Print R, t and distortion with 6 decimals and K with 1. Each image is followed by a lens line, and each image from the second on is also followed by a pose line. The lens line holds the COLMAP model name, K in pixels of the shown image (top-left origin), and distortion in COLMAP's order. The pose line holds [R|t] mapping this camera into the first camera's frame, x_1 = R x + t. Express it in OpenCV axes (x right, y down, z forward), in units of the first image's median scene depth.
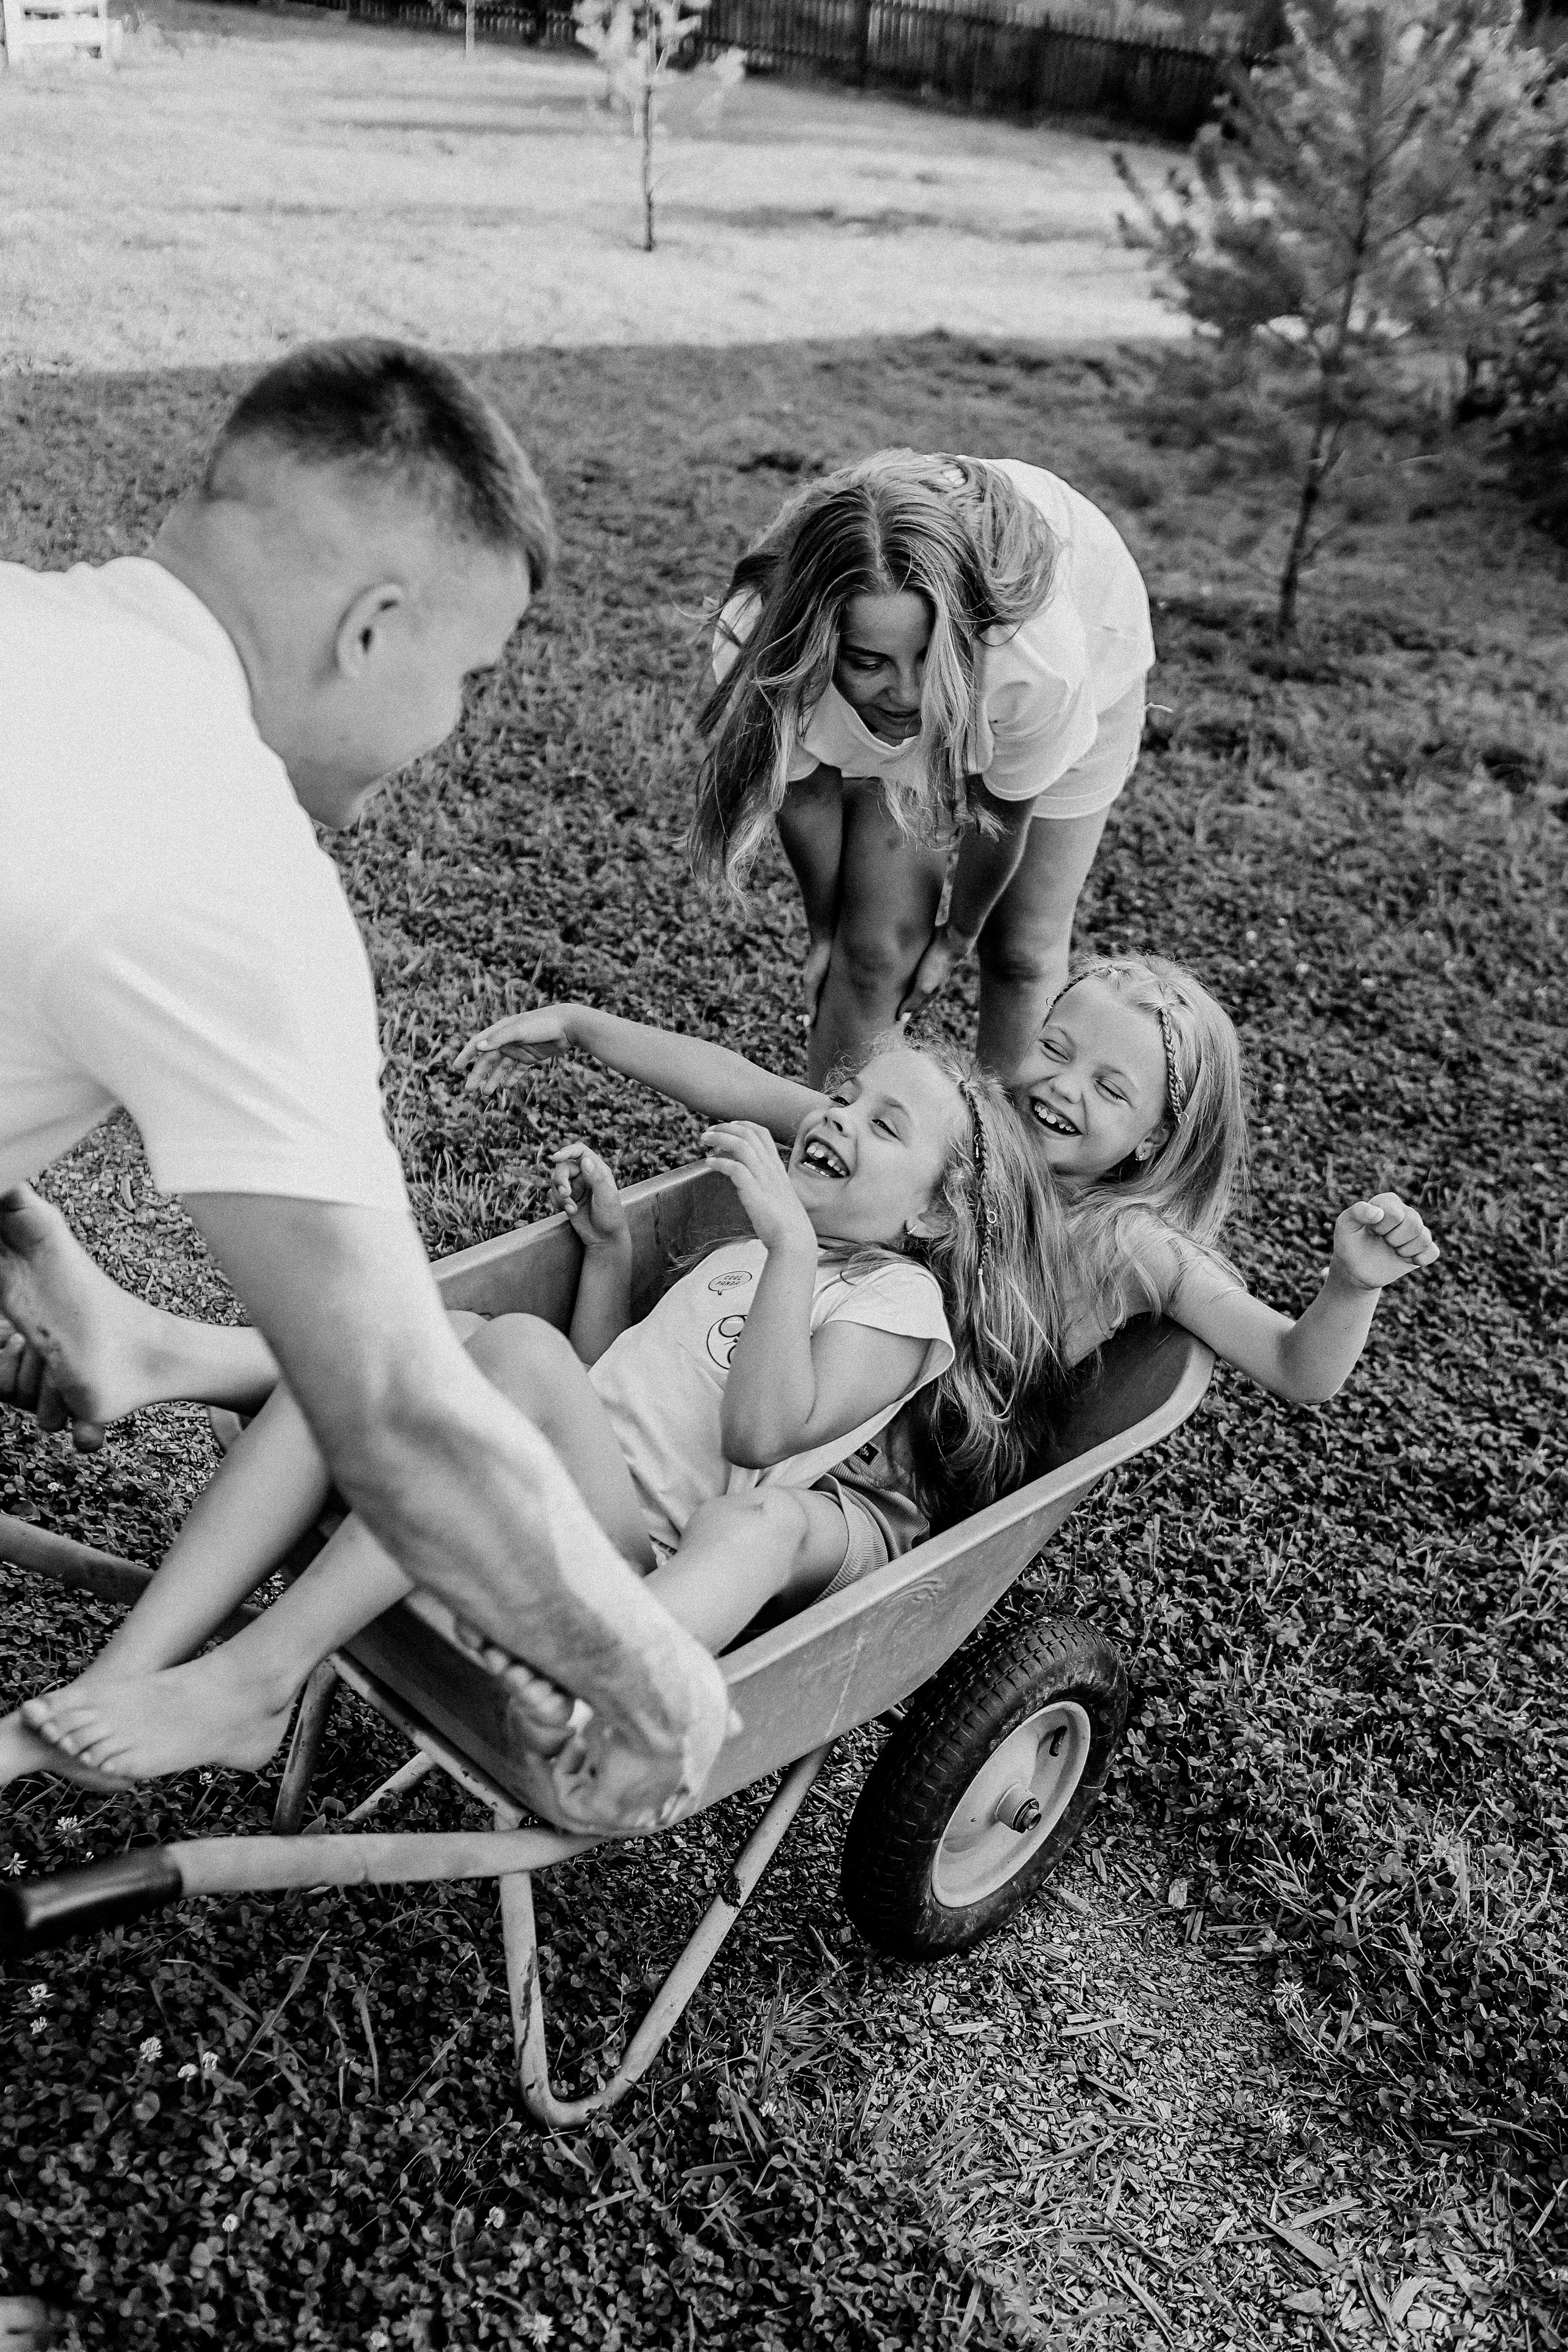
lens RADIAL K [[2424.5, 0, 784.0], [0, 2424.5, 1176.0], [0, 0, 1]] dist [-0.063045, 0.025870]
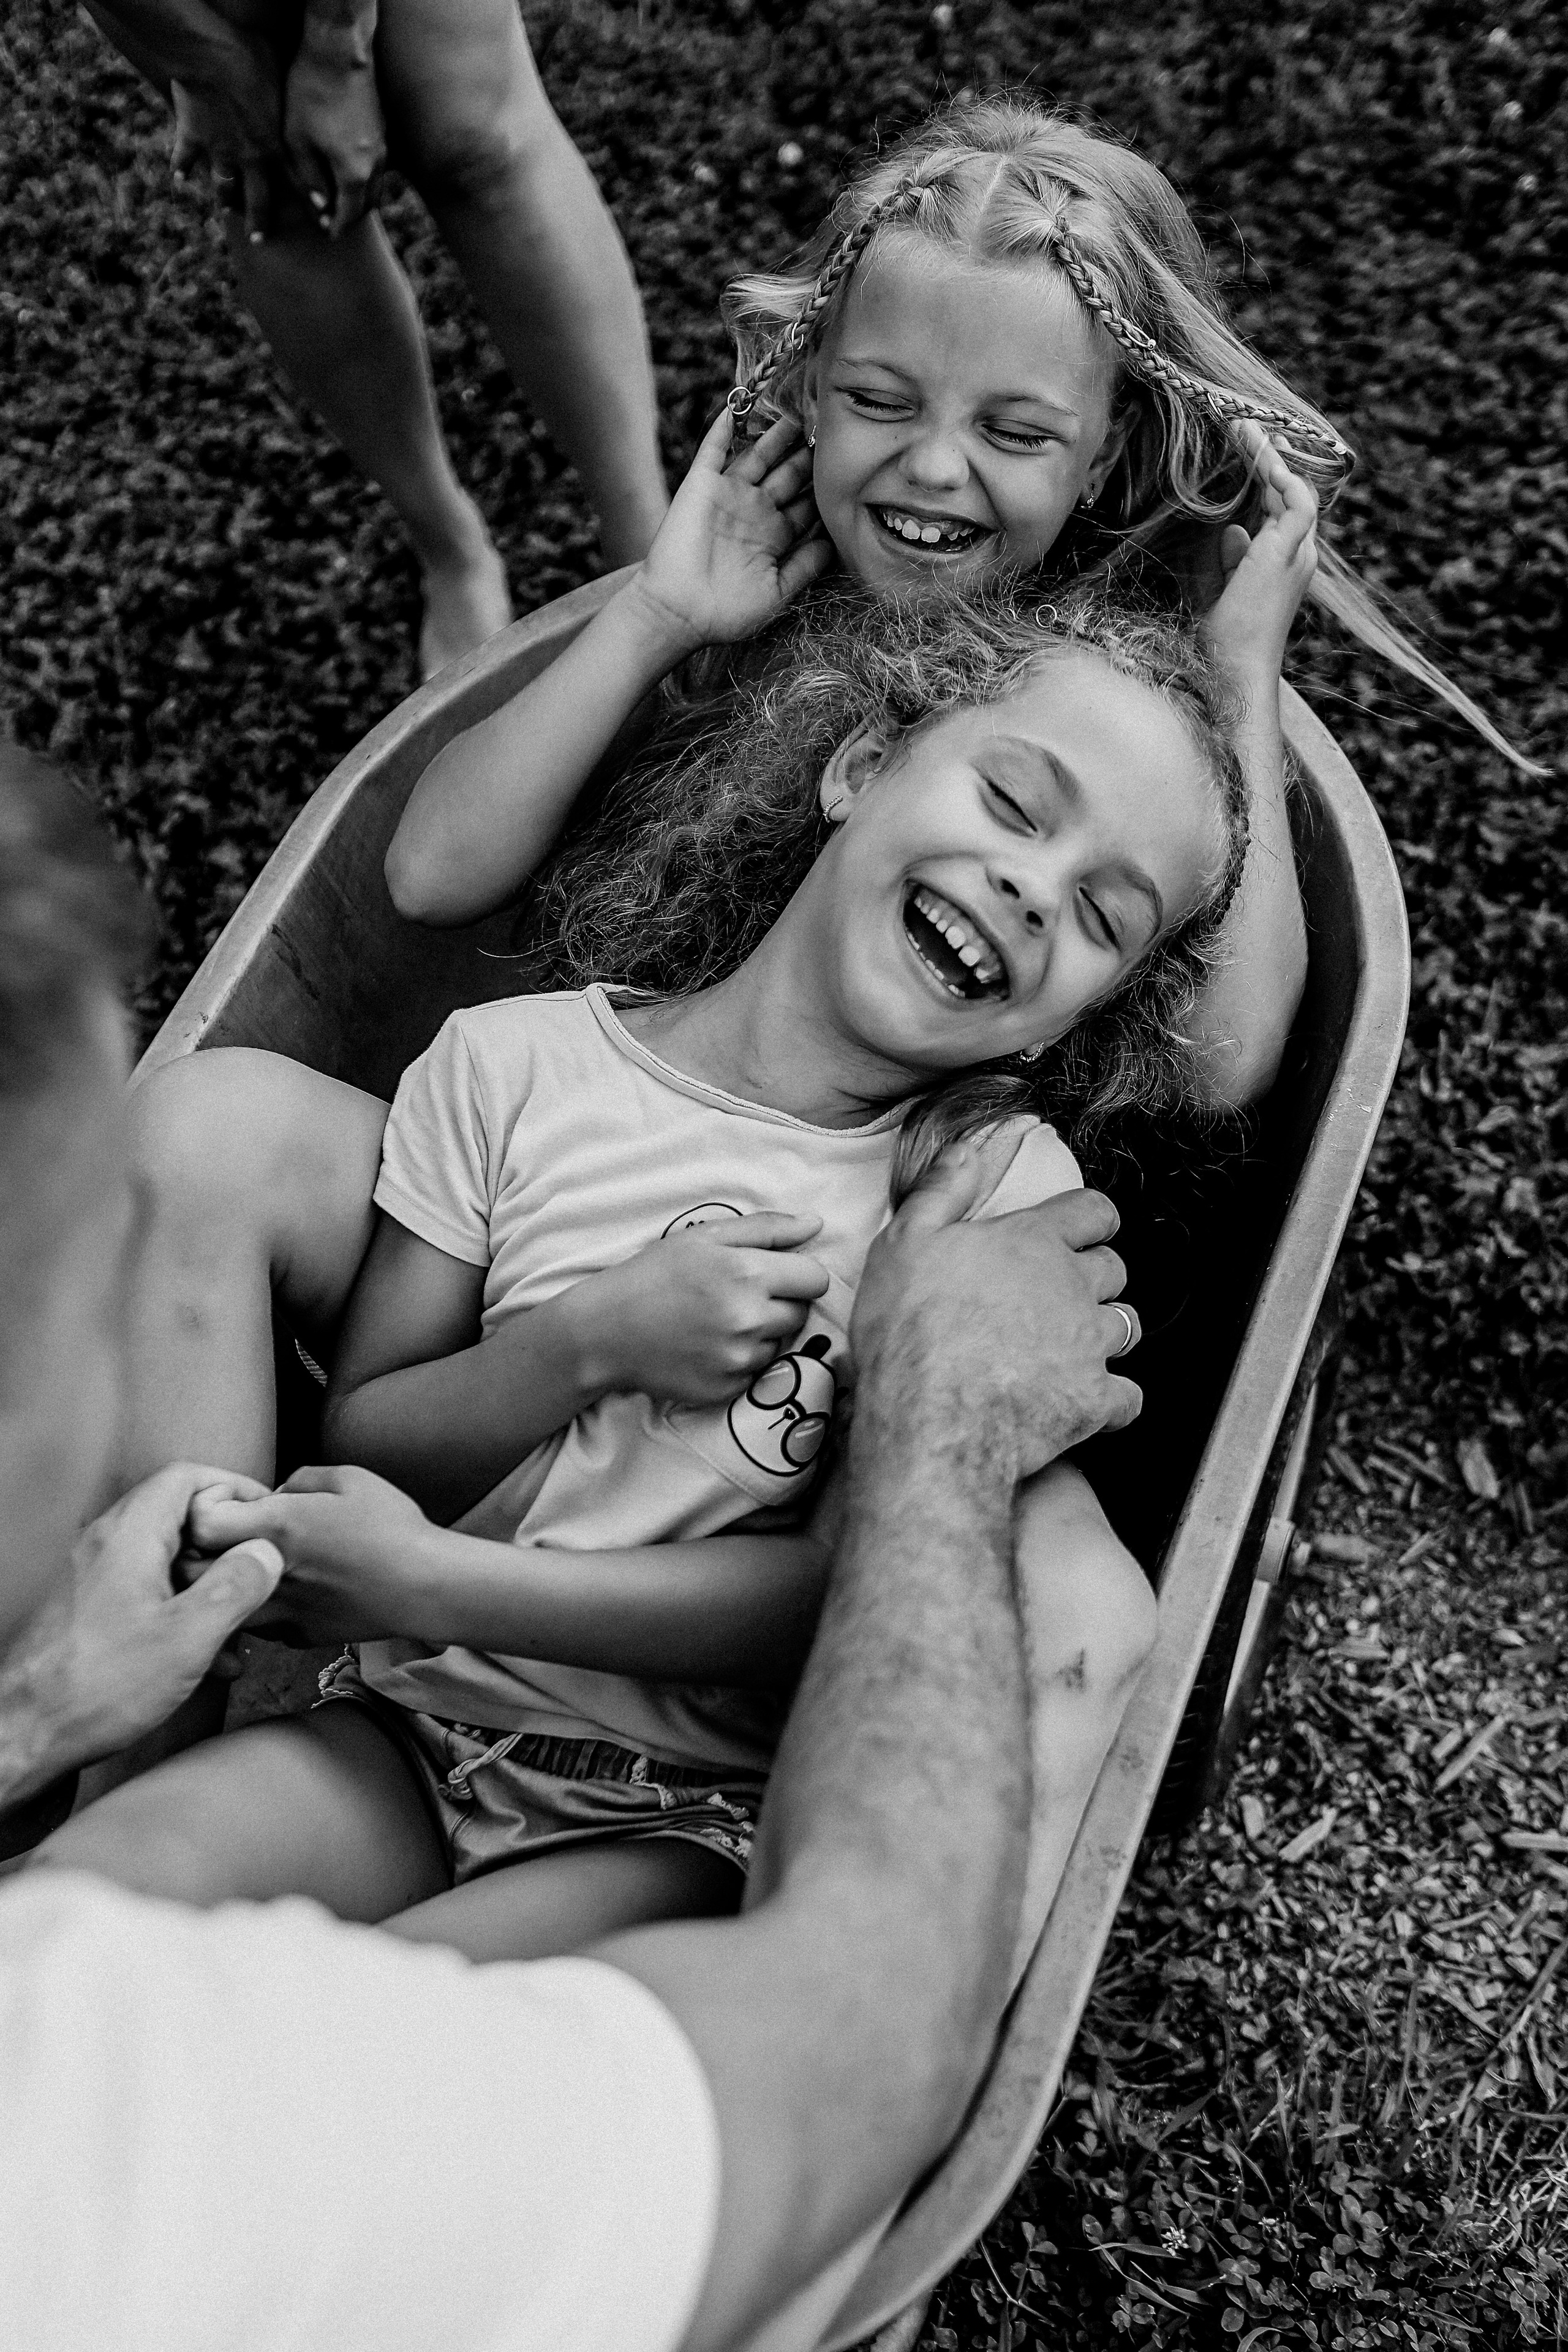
lens RADIAL K [[2424.5, 0, 784.0], [0, 2424.5, 1176.0], [0, 0, 1]] dist [-0.063045, 0.025870]
pose [[0.893945, -0.447294, 0.028101, 0.008543], [0.387622, 0.803115, 0.452499, -0.154719], [-0.224968, -0.393617, 0.891322, 0.498583]]
